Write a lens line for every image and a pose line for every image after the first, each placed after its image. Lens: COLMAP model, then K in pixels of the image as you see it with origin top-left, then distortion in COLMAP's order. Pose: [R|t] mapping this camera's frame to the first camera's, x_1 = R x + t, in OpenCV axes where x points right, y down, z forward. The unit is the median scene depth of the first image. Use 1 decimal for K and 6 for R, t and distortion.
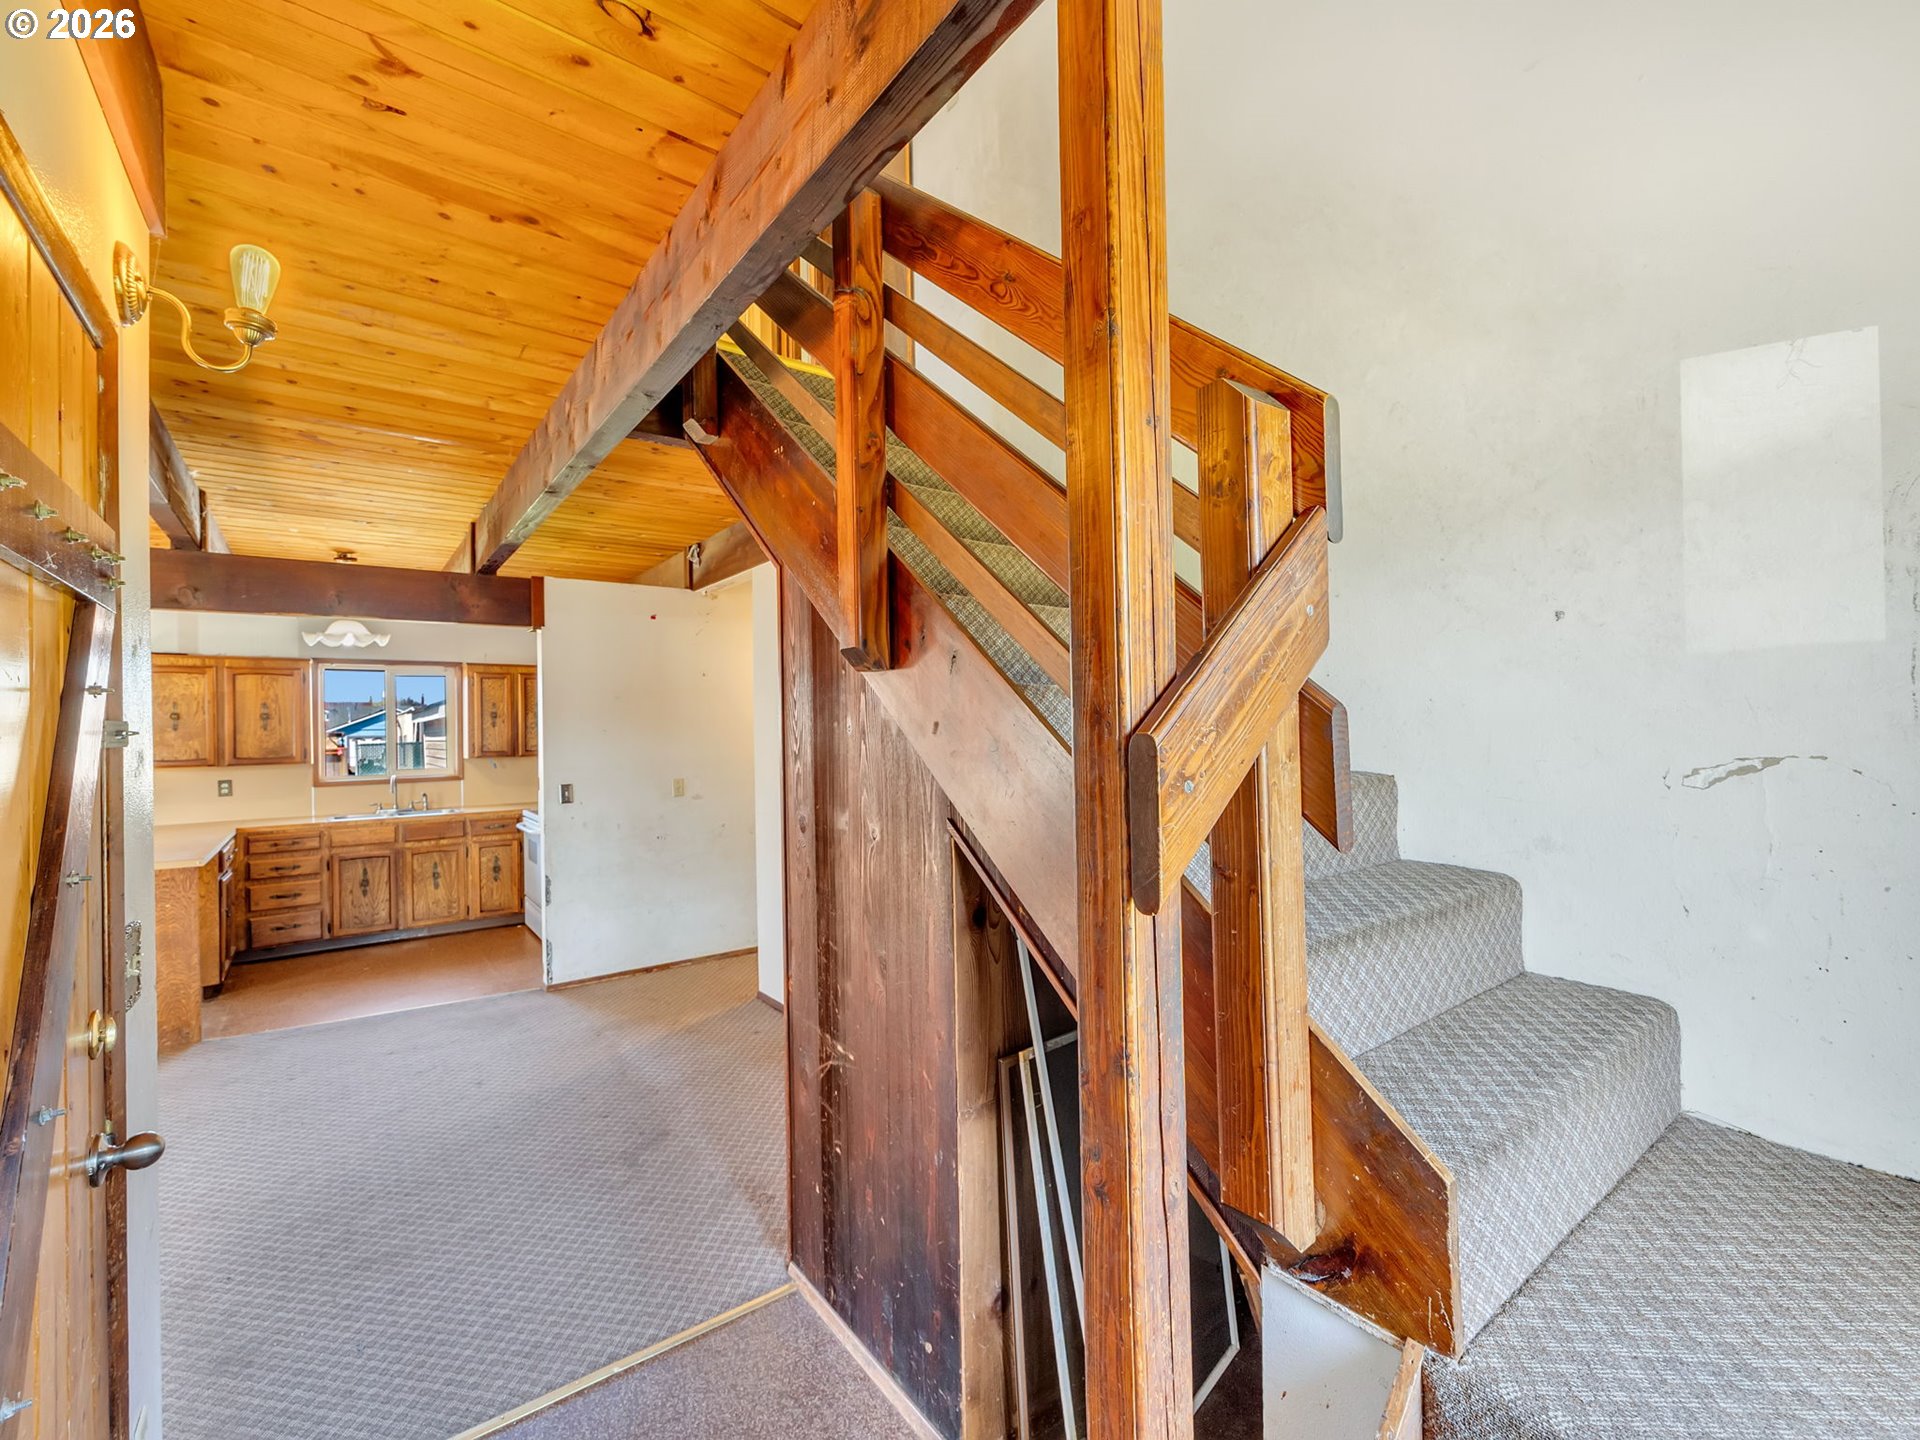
lens RADIAL K [[827.8, 0, 959.2], [0, 827.8, 724.9], [0, 0, 1]] dist [0.000656, 0.000748]
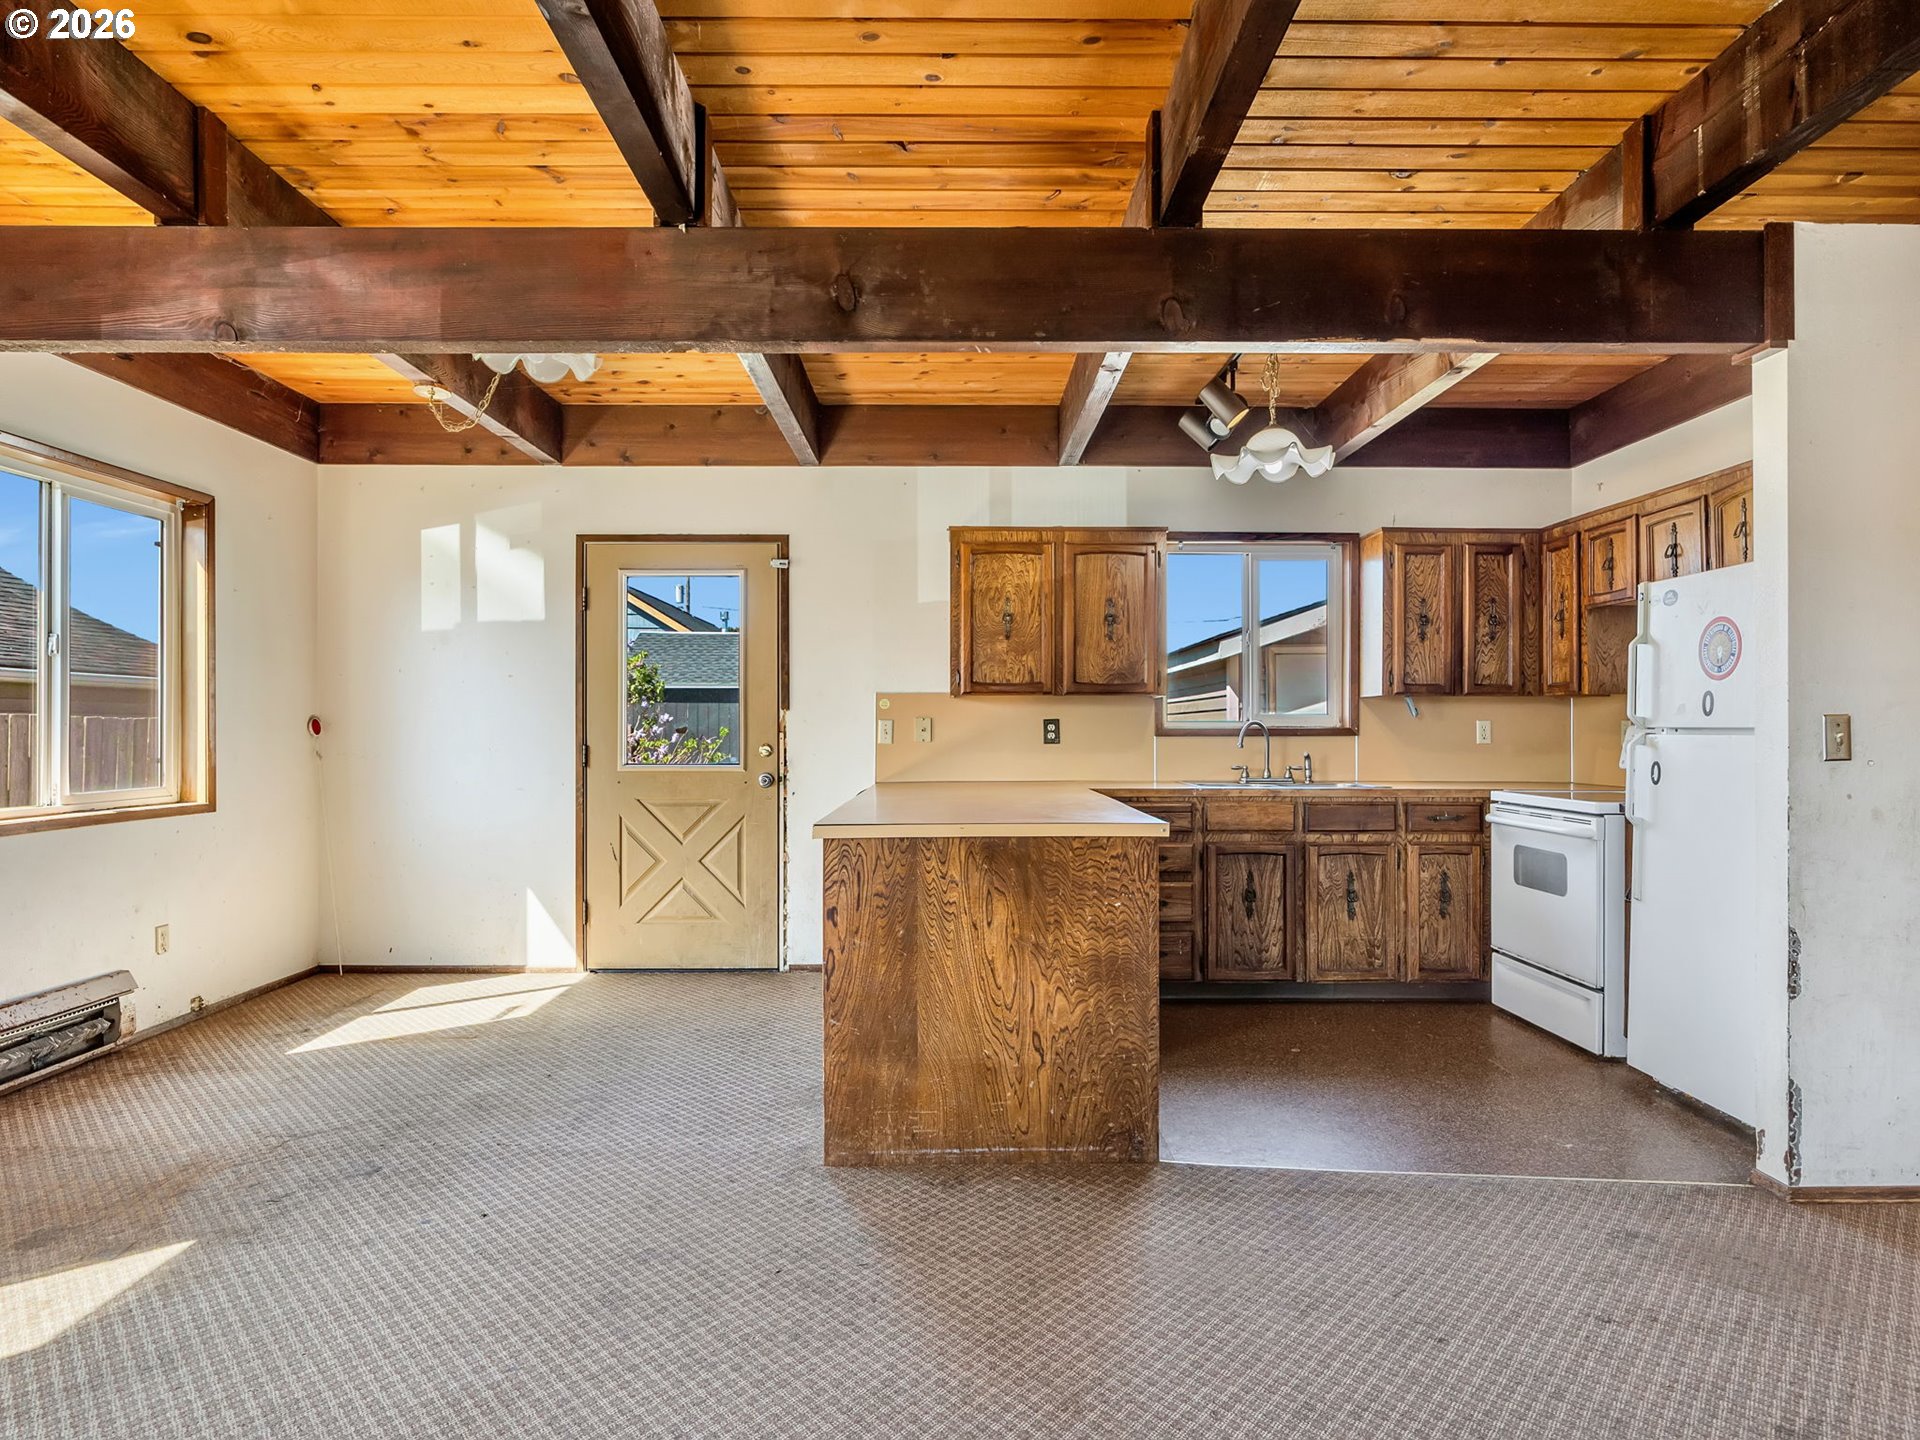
lens RADIAL K [[1129.9, 0, 968.6], [0, 1129.9, 722.2], [0, 0, 1]] dist [-0.004446, -0.002676]
pose [[0.803458, 0.015872, -0.595149, -0.404500], [-0.014172, 0.999871, 0.007533, 0.064026], [0.595192, 0.002382, 0.803580, 0.233497]]
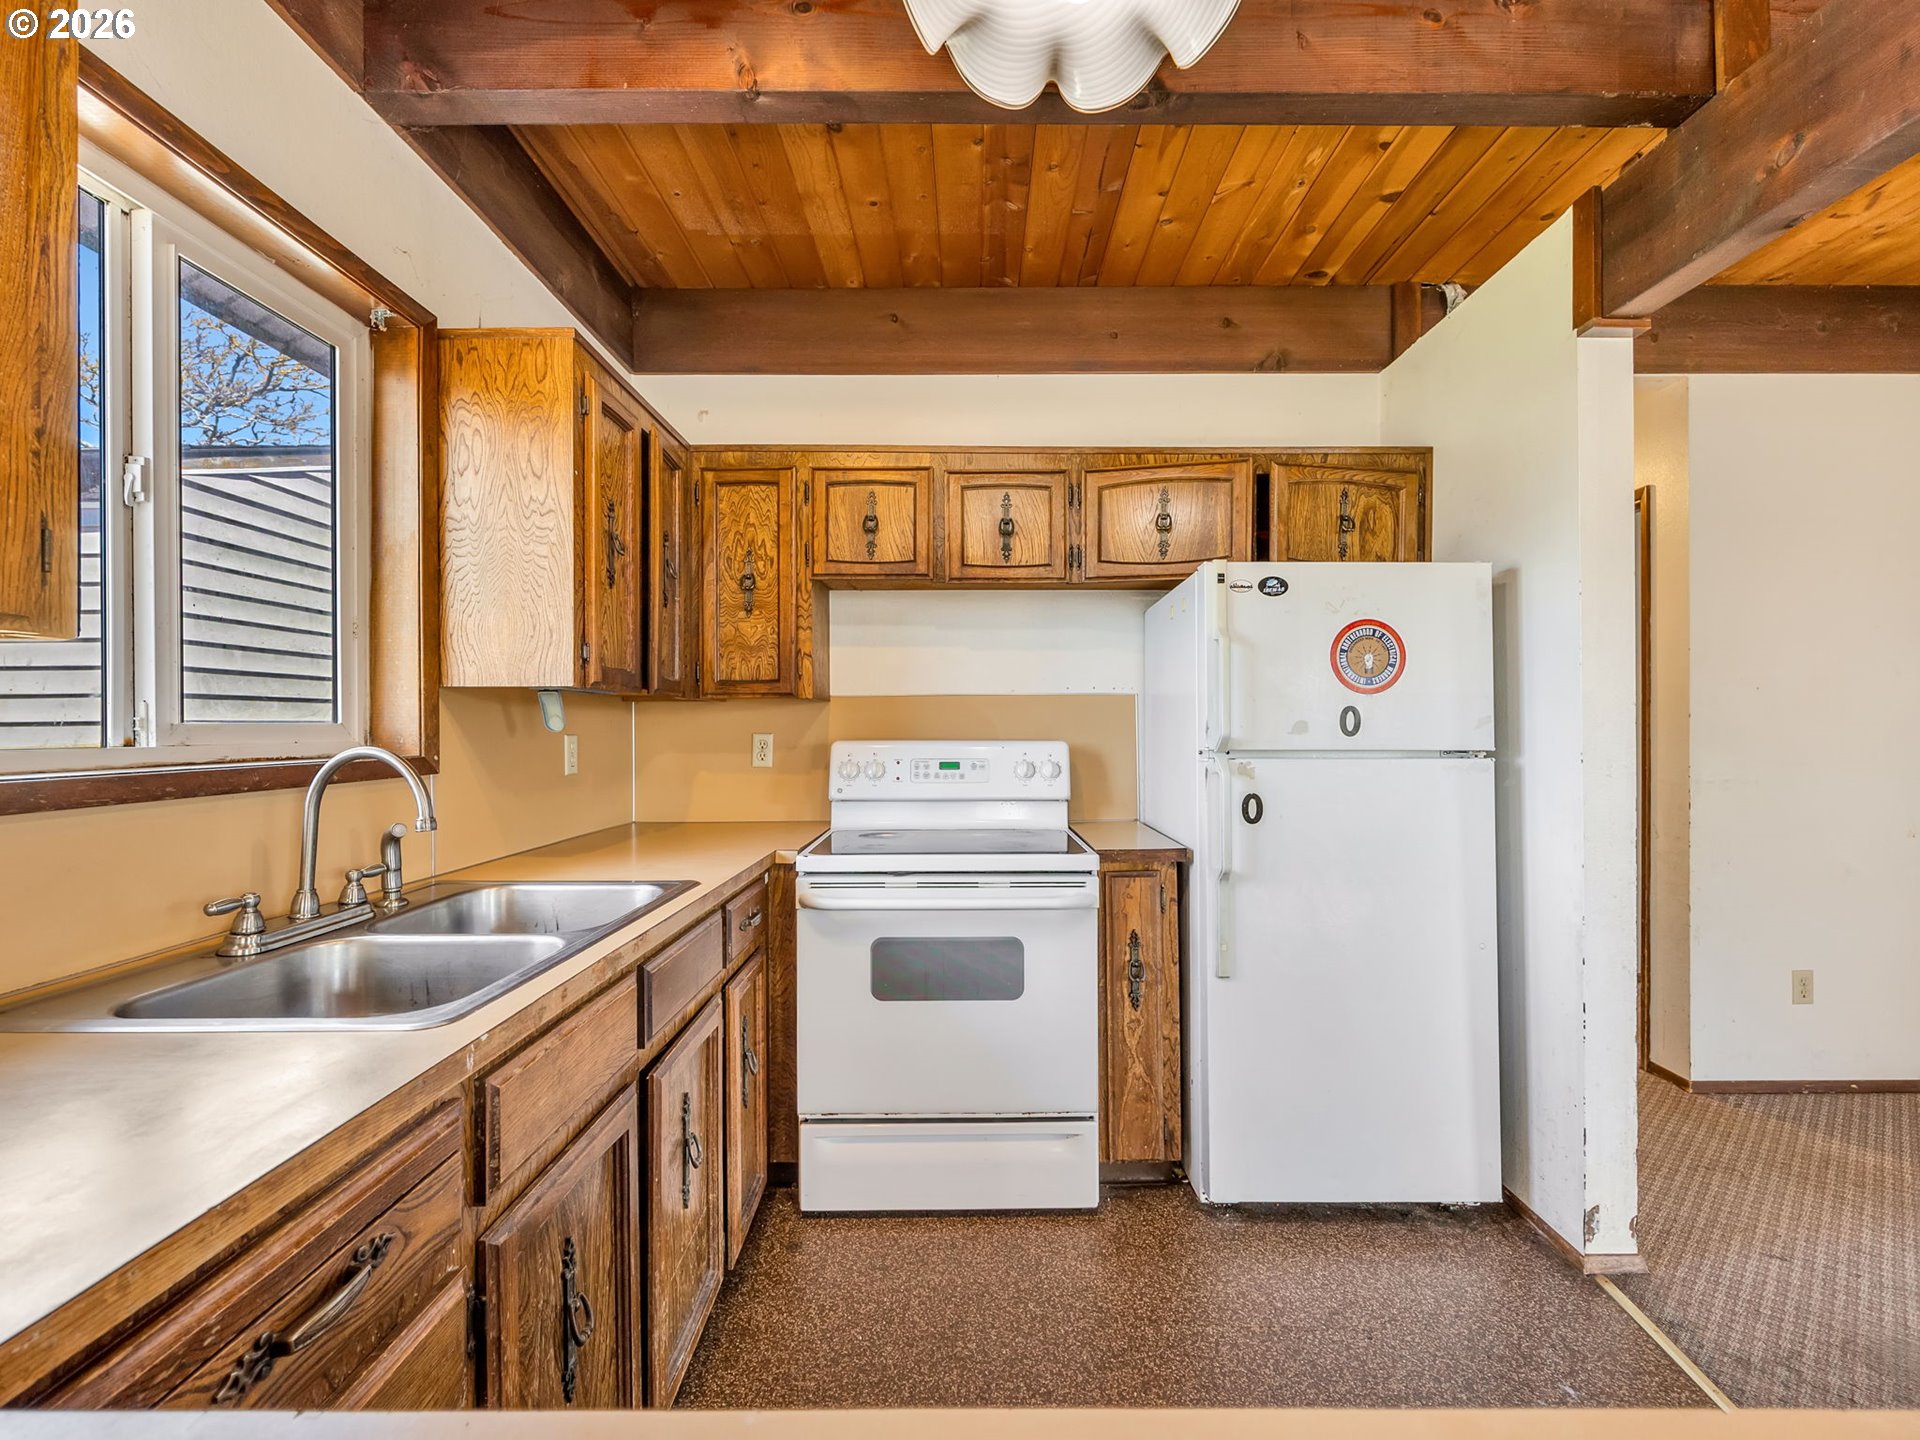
lens RADIAL K [[825.9, 0, 964.4], [0, 825.9, 721.3], [0, 0, 1]] dist [-0.001402, 0.000015]
pose [[0.610315, 0.020970, 0.791882, -0.818017], [-0.011466, 0.999779, -0.017638, 0.061700], [-0.792076, 0.001685, 0.610420, 0.829523]]
